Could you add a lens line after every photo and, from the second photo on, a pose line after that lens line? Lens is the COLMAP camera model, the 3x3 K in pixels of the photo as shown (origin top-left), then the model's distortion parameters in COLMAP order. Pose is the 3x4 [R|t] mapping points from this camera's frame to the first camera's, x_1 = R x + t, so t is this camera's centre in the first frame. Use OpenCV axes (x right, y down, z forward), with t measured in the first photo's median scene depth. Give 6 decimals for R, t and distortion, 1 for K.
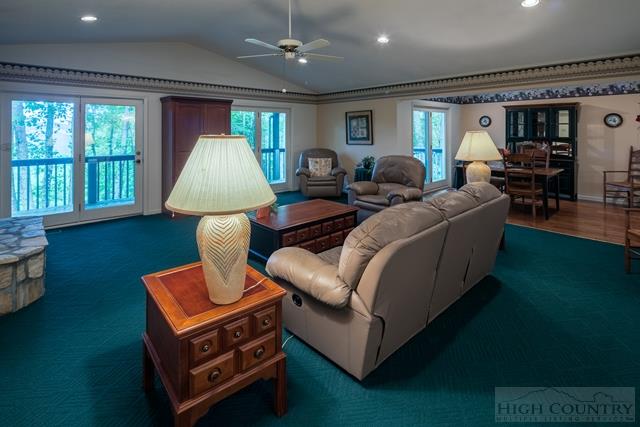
lens RADIAL K [[314.5, 0, 316.1], [0, 314.5, 188.6], [0, 0, 1]] dist [0.000914, -0.000025]
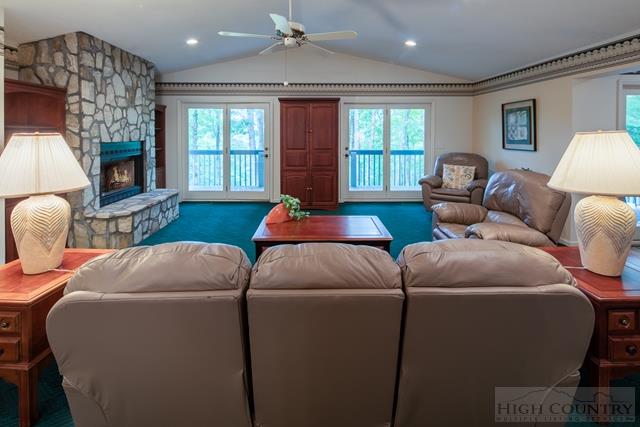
lens RADIAL K [[309.9, 0, 317.5], [0, 309.9, 177.0], [0, 0, 1]] dist [-0.003533, -0.000627]
pose [[0.741724, 0.102305, -0.662857, 0.275618], [-0.123182, 0.992266, 0.015308, -0.039387], [0.659296, 0.070298, 0.748590, 0.217816]]
